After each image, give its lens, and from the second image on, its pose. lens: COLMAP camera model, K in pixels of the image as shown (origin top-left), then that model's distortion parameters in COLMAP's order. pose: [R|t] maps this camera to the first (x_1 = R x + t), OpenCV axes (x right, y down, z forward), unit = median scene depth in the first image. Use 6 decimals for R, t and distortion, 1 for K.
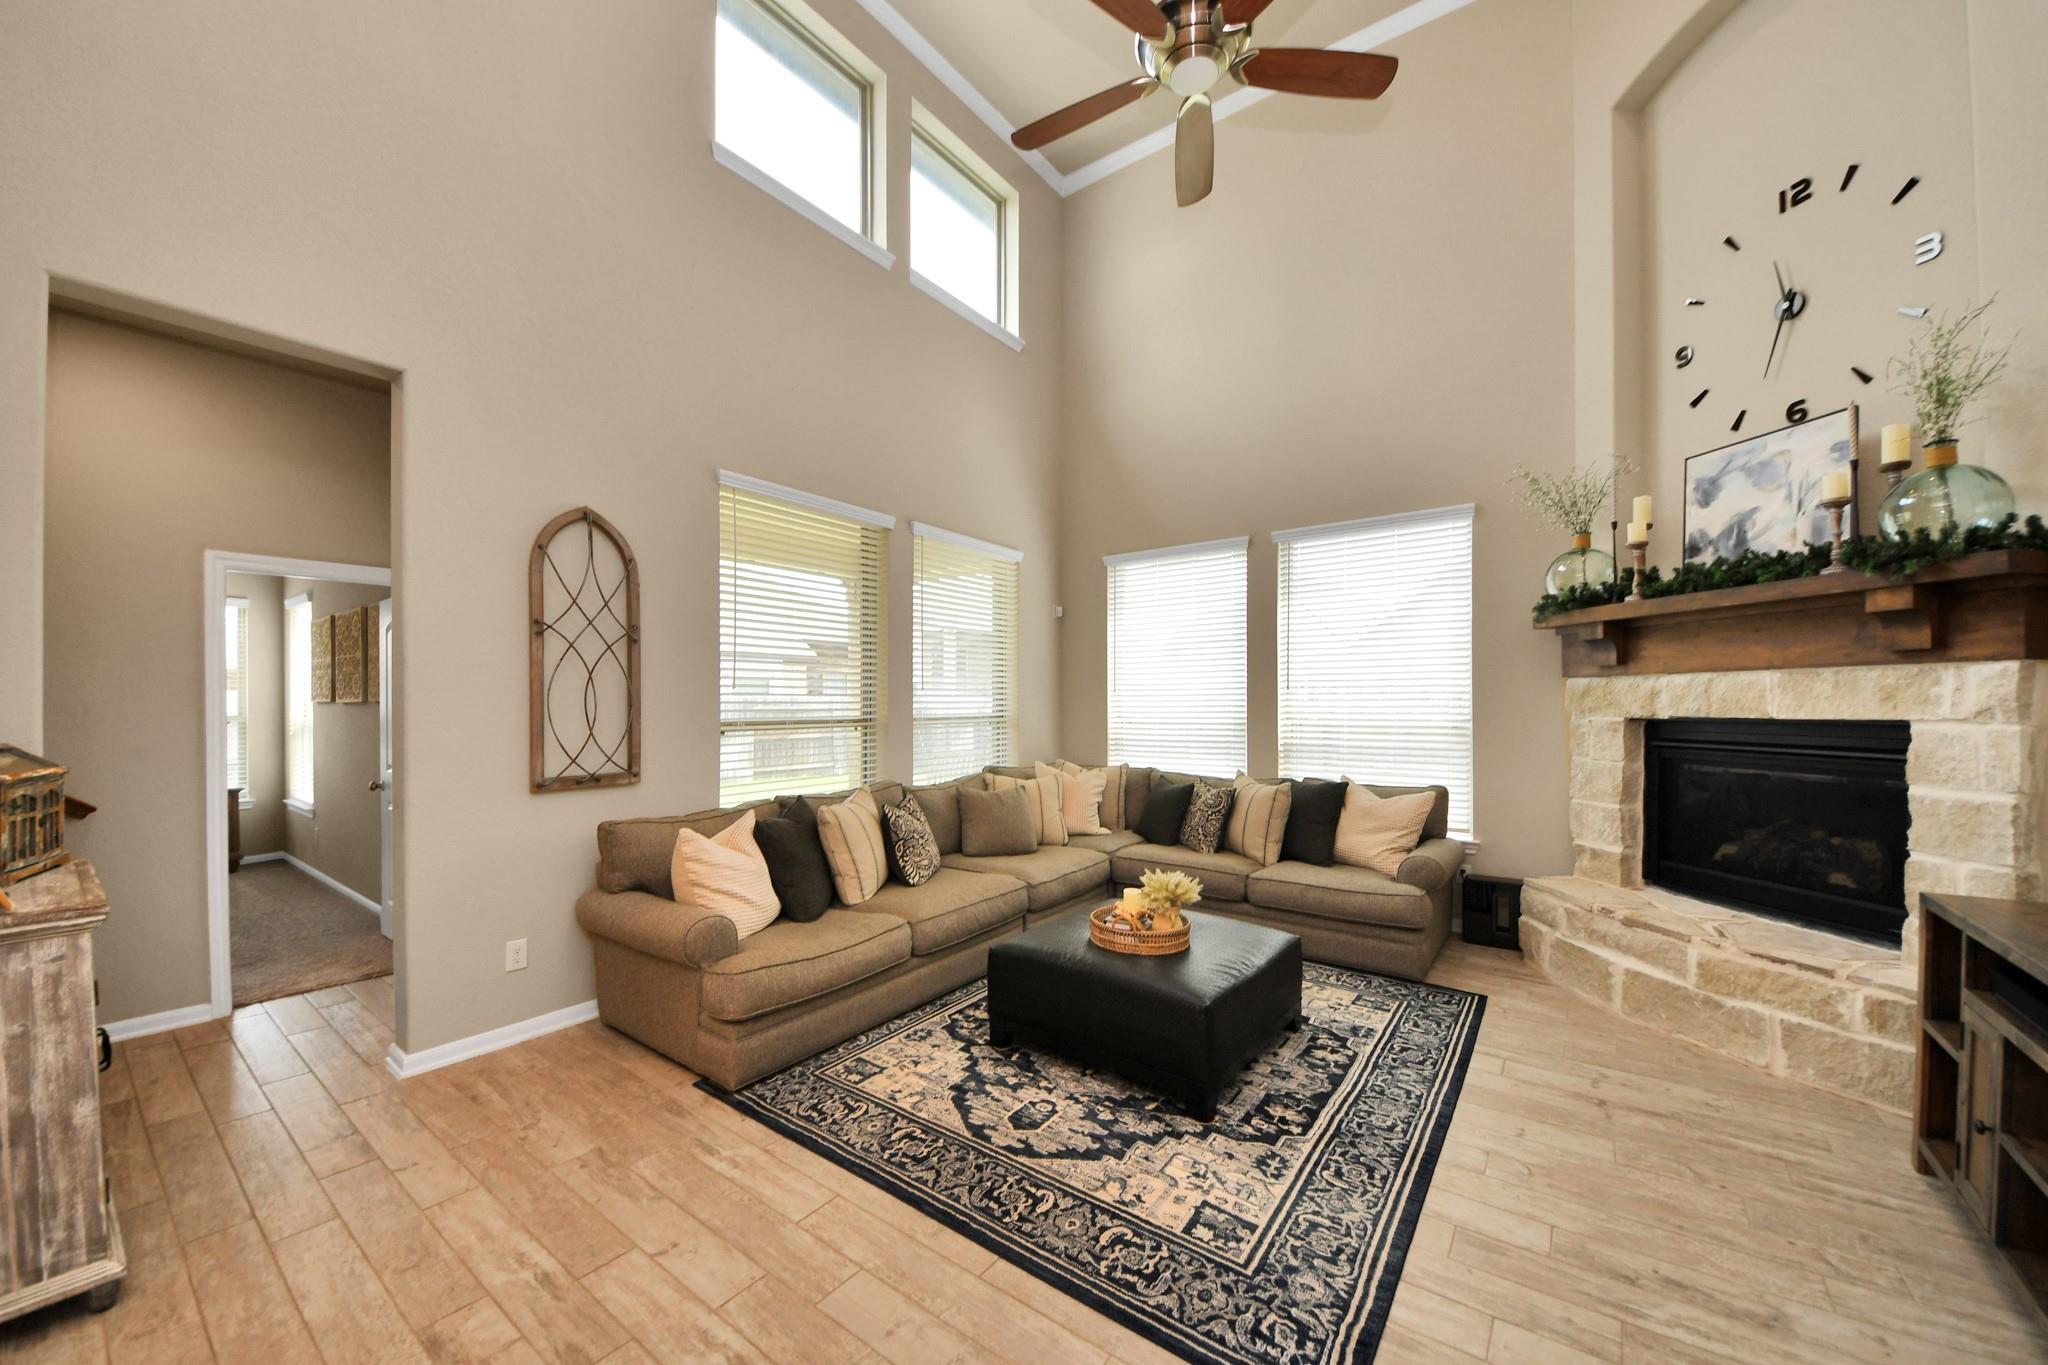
lens RADIAL K [[736.9, 0, 1025.9], [0, 736.9, 690.1], [0, 0, 1]] dist [-0.001167, -0.006566]
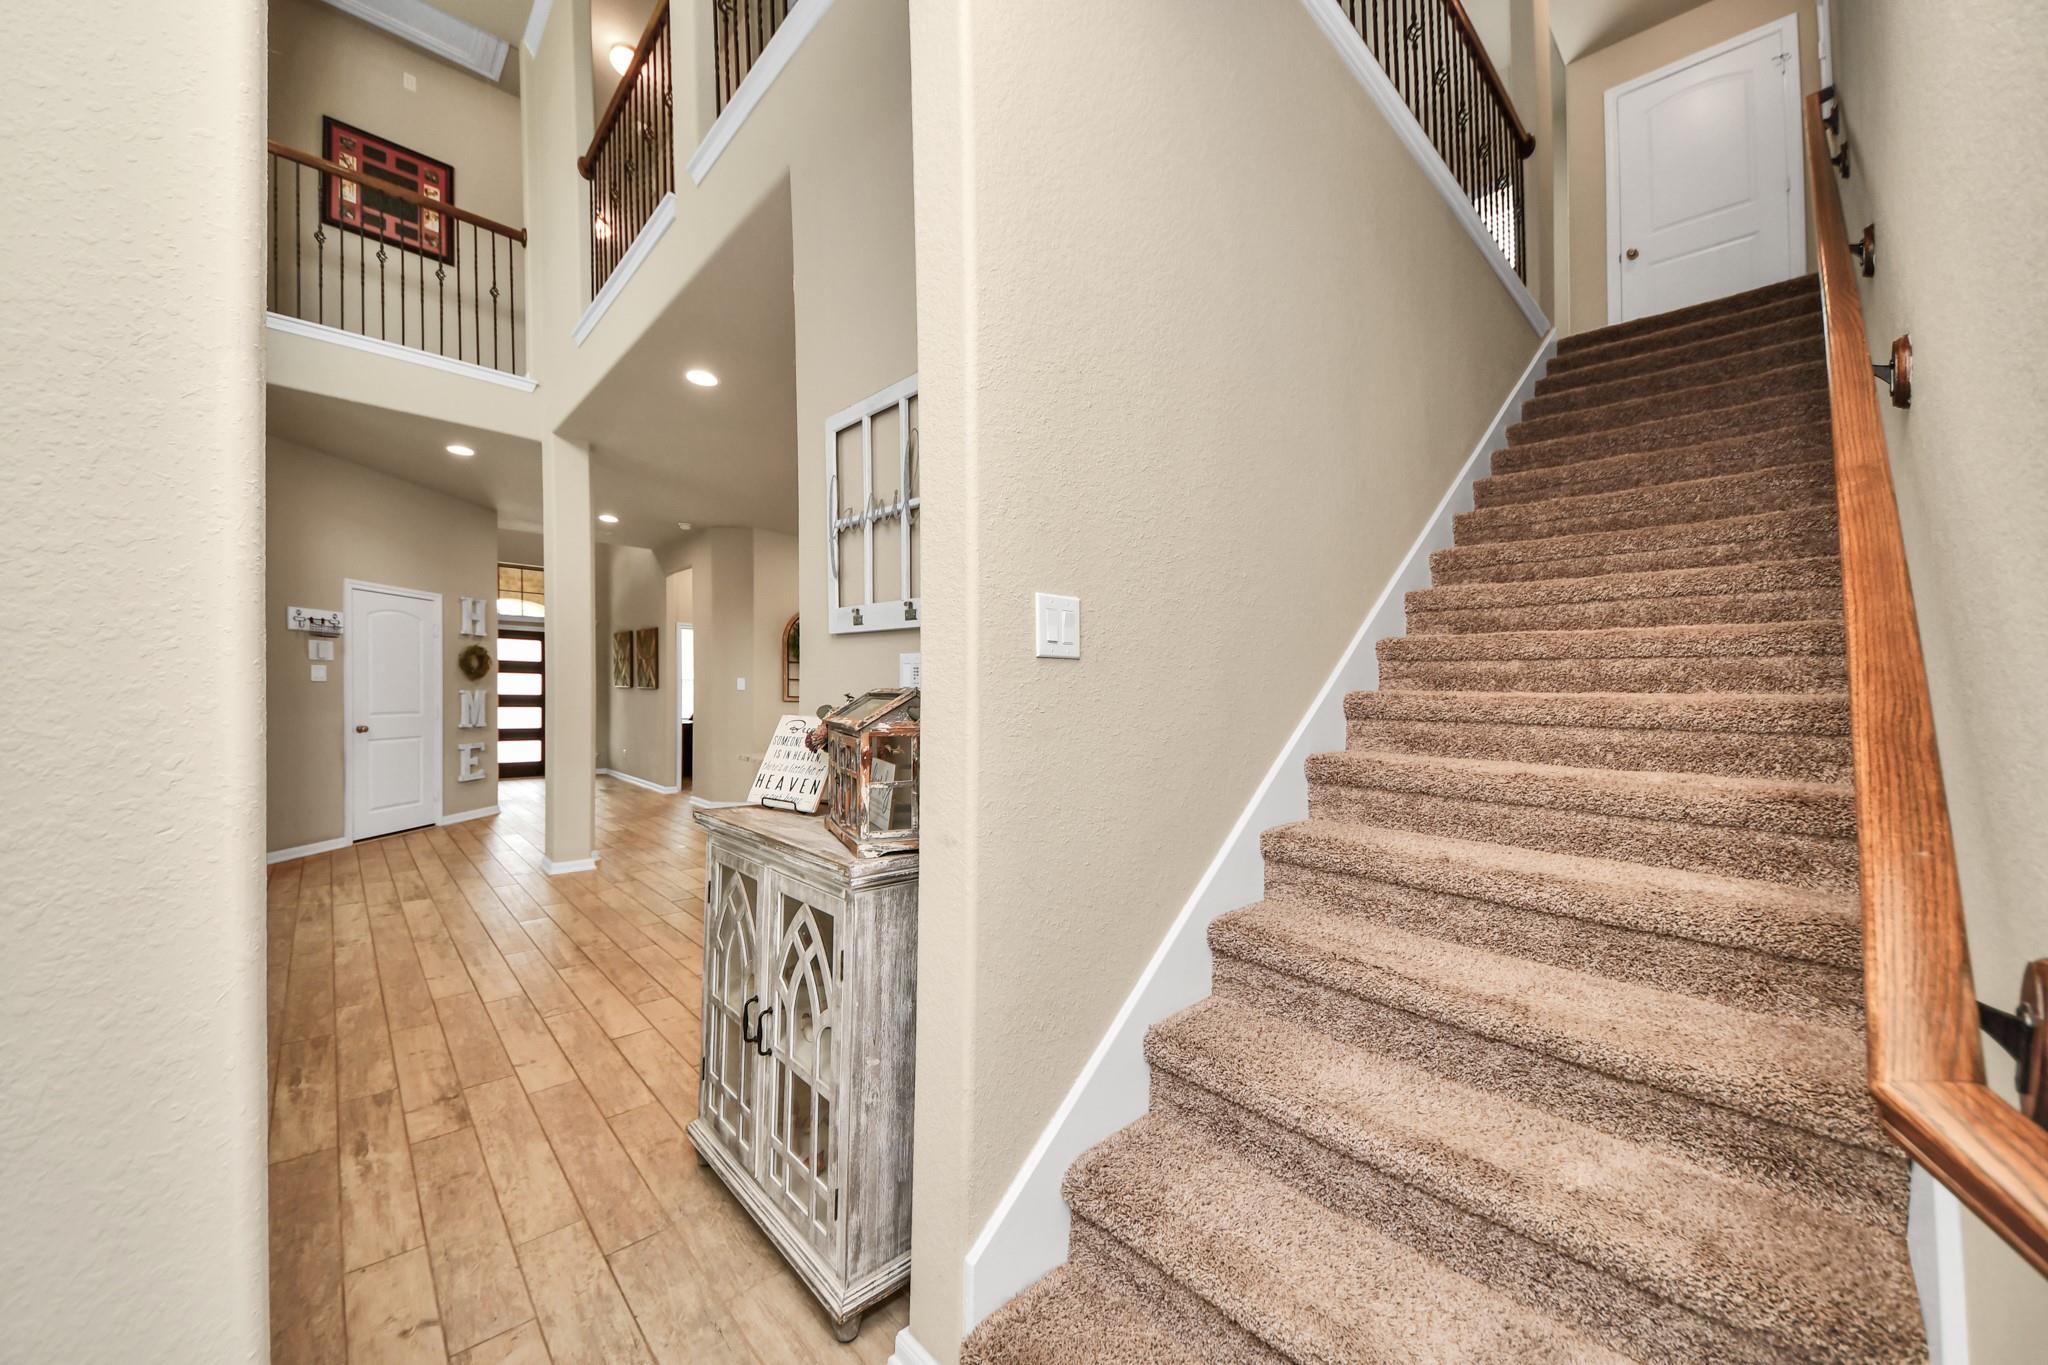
lens RADIAL K [[736.9, 0, 1025.9], [0, 736.9, 690.1], [0, 0, 1]] dist [-0.001167, -0.006566]
pose [[-0.983482, -0.002724, 0.180985, -0.981083], [-0.003761, 0.999978, -0.005388, 0.051013], [-0.180966, -0.005980, -0.983471, 1.009423]]
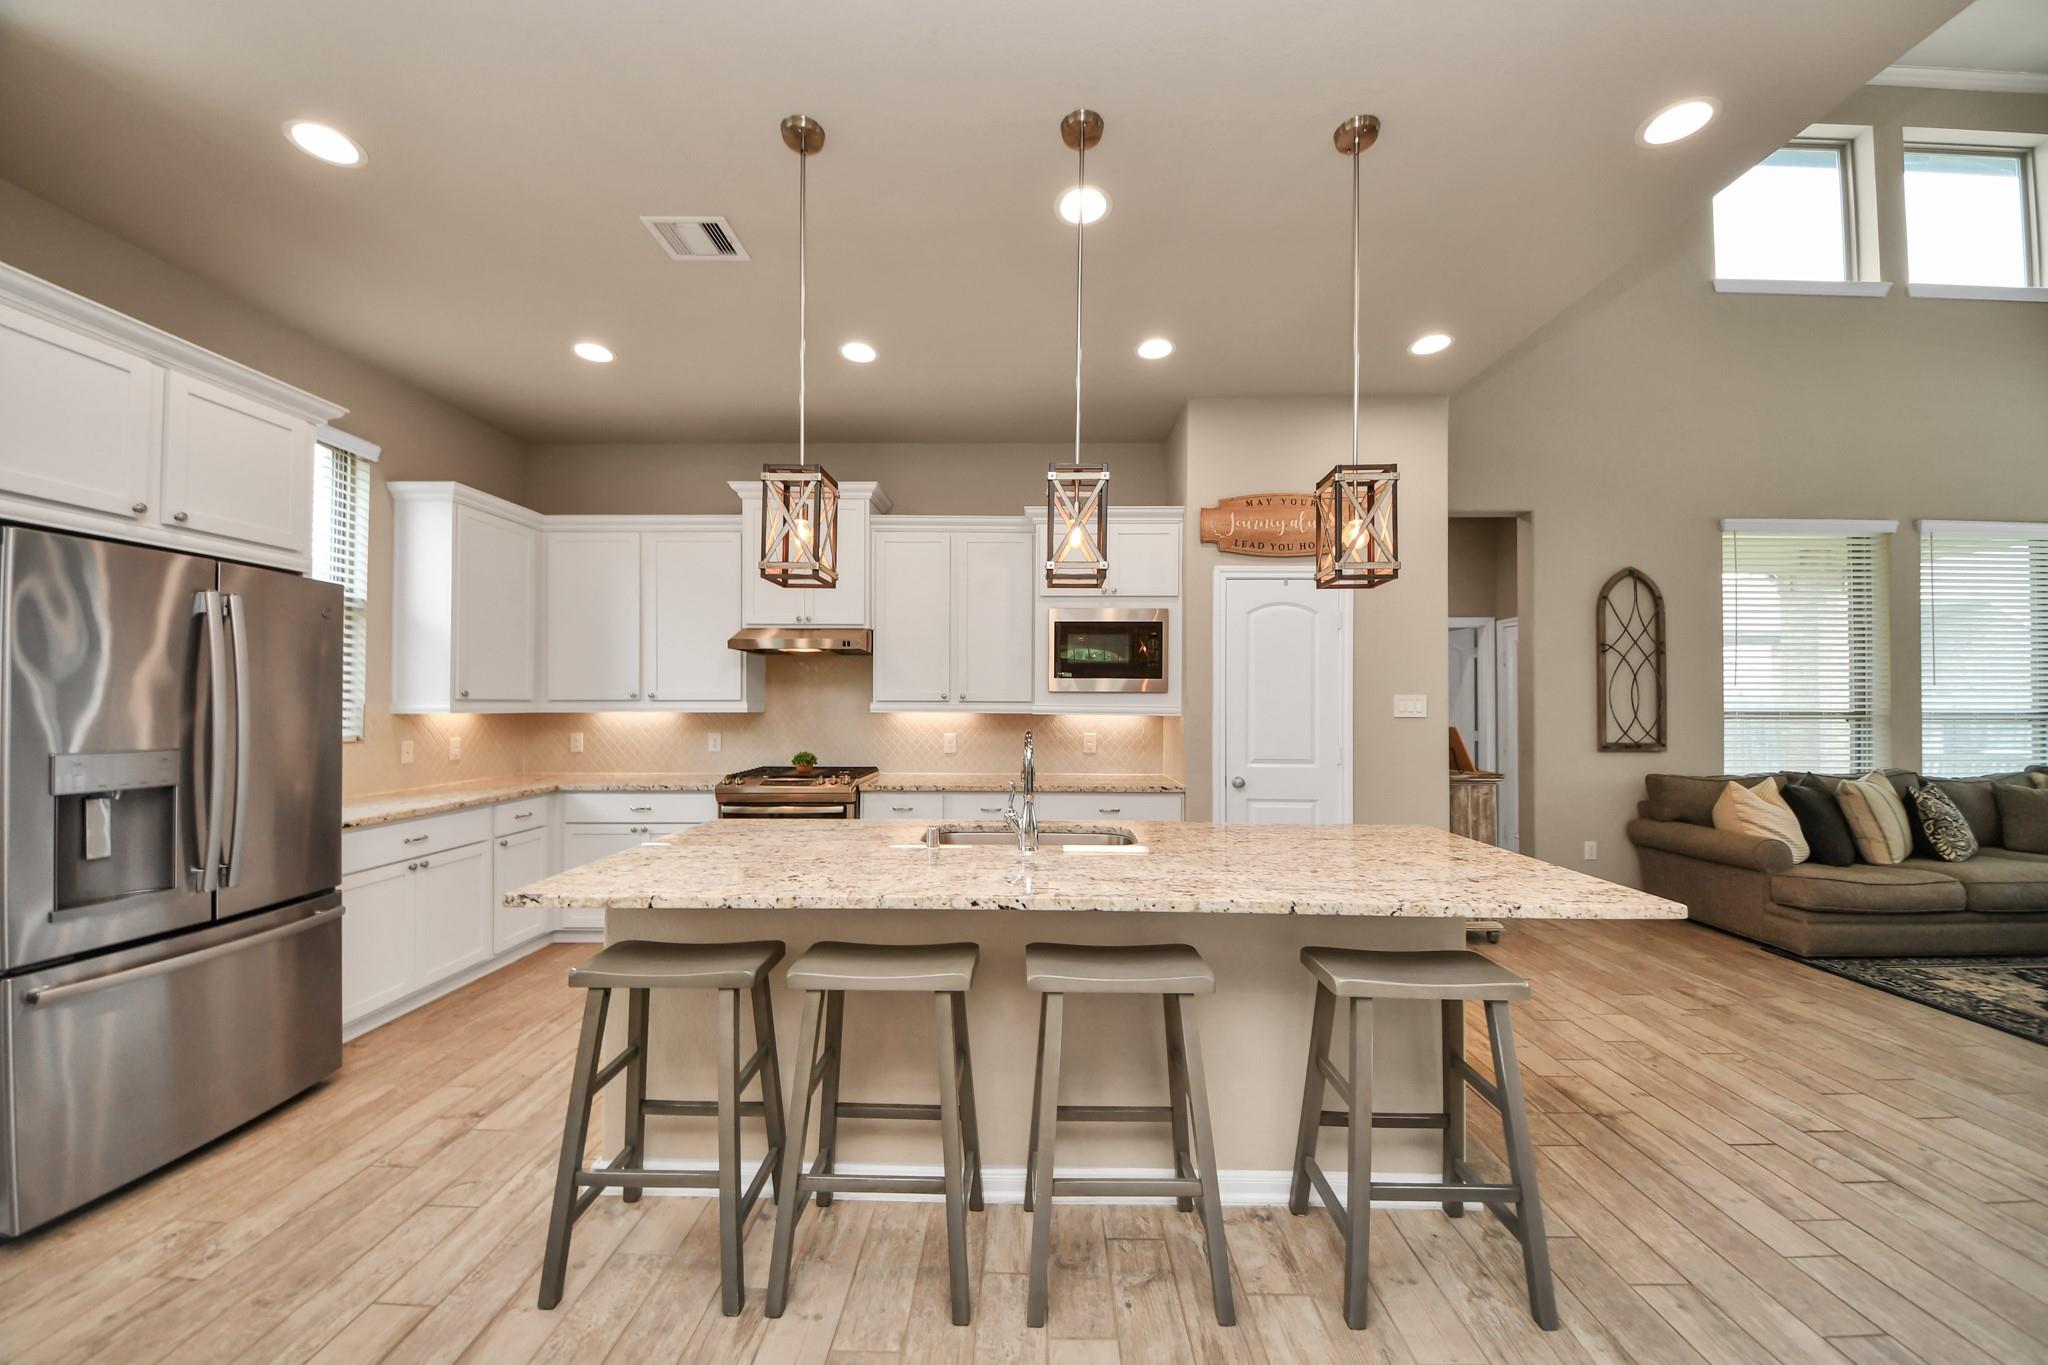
lens RADIAL K [[736.9, 0, 1025.9], [0, 736.9, 690.1], [0, 0, 1]] dist [-0.001167, -0.006566]
pose [[0.583965, -0.012127, -0.811688, -0.091052], [0.007058, 0.999926, -0.009861, 0.011994], [0.811748, 0.000030, 0.584007, -0.848072]]
